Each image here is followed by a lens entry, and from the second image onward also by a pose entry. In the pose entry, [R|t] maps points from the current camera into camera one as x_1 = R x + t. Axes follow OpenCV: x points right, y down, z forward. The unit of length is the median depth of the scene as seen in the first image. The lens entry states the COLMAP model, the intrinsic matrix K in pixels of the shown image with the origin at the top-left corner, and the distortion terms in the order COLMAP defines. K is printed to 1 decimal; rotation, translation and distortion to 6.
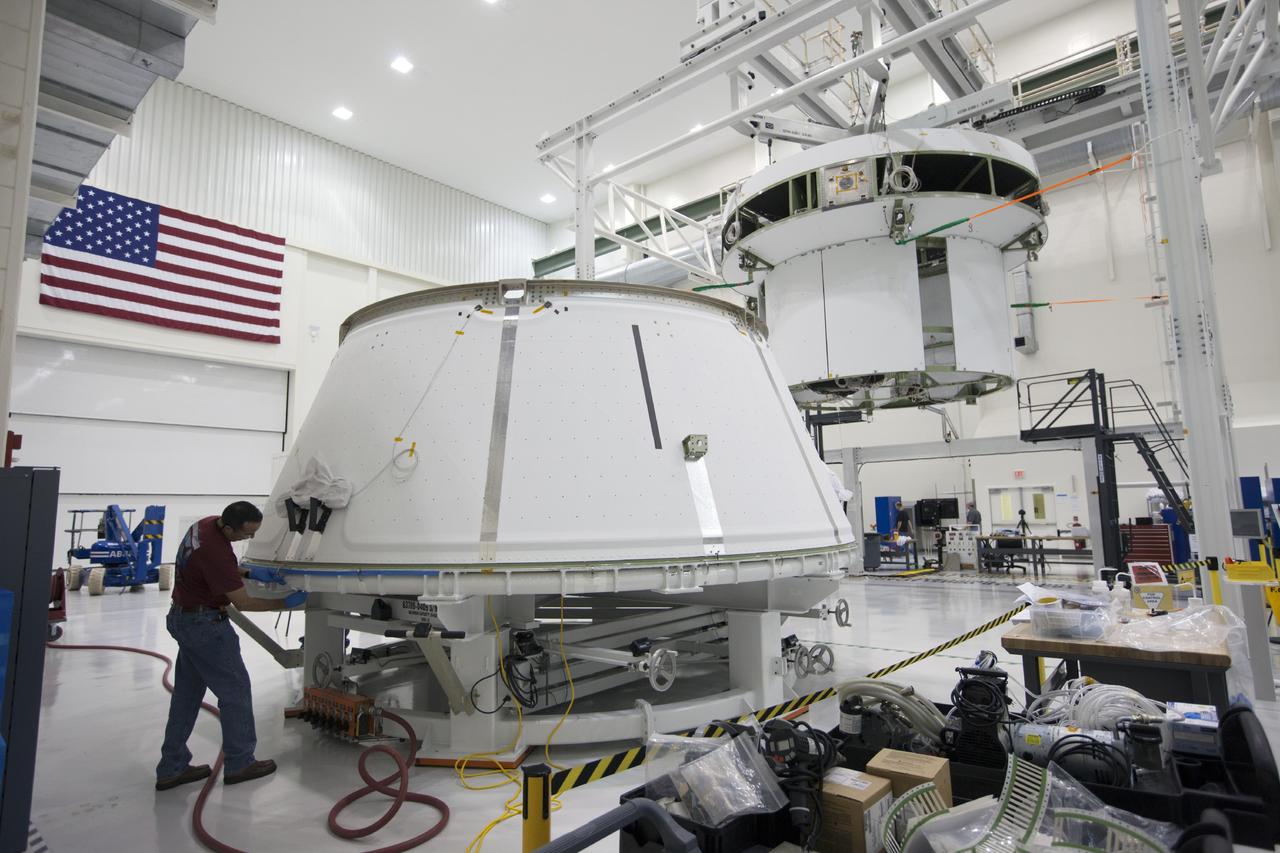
lens RADIAL K [[719.6, 0, 640.0], [0, 719.6, 426.5], [0, 0, 1]] dist [-0.014238, 0.001115]
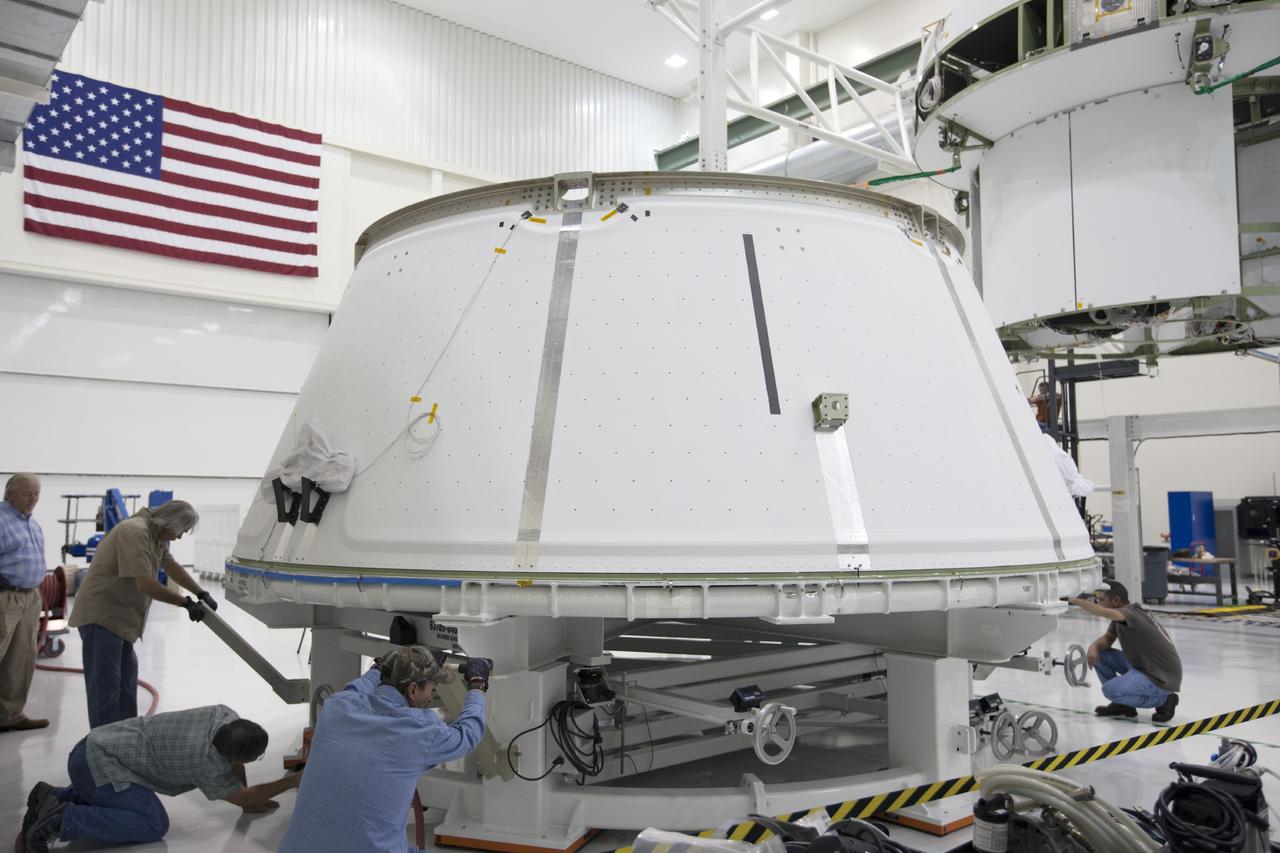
lens RADIAL K [[1013.4, 0, 626.8], [0, 1013.4, 421.1], [0, 0, 1]] dist [-0.006968, 0.083906]
pose [[0.983921, 0.003650, -0.178568, 0.024711], [0.002512, 0.999409, 0.034270, 0.002059], [0.178588, -0.034168, 0.983331, 0.010907]]
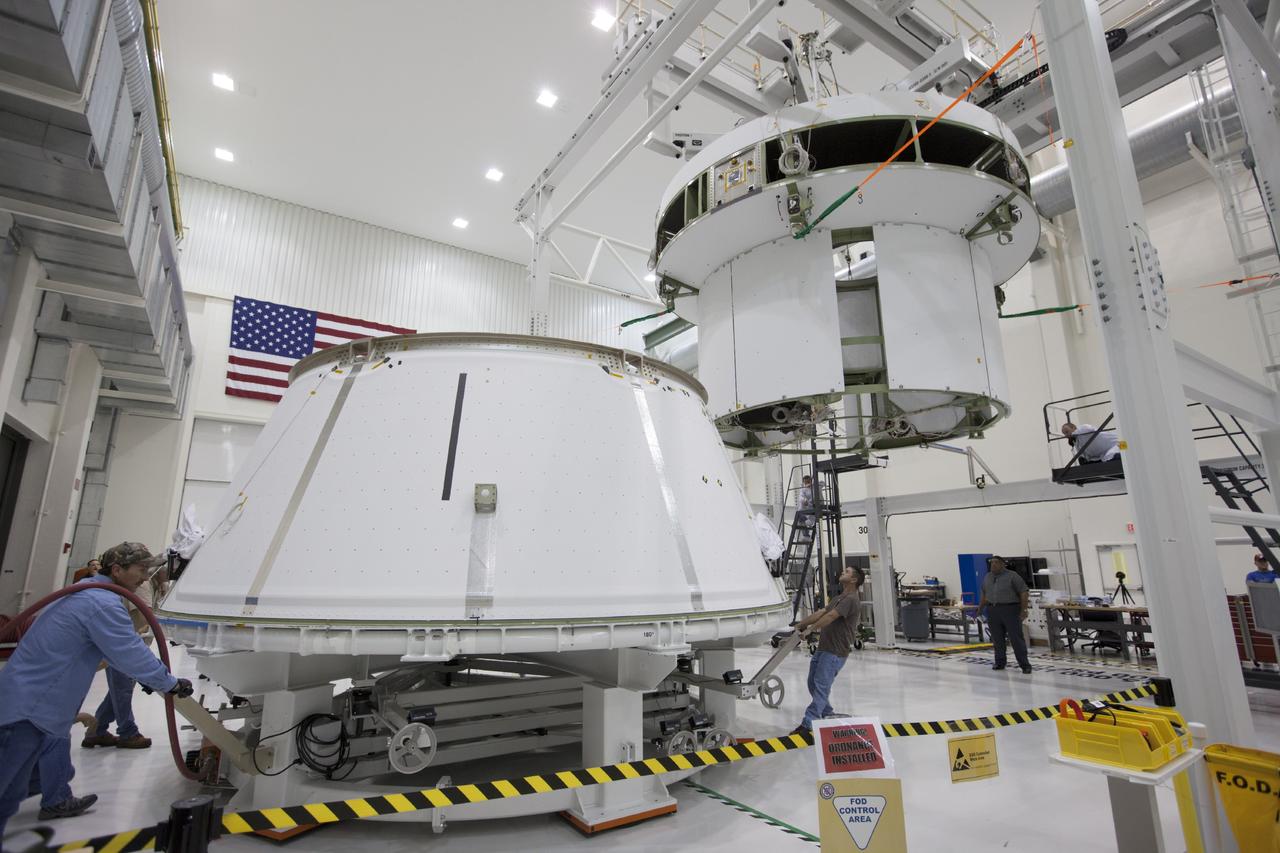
lens RADIAL K [[632.8, 0, 633.9], [0, 632.8, 440.1], [0, 0, 1]] dist [-0.021939, 0.000333]
pose [[0.957304, -0.037558, -0.286634, 0.379805], [0.014527, 0.996522, -0.082059, 0.030716], [0.288719, 0.074391, 0.954519, 0.279502]]
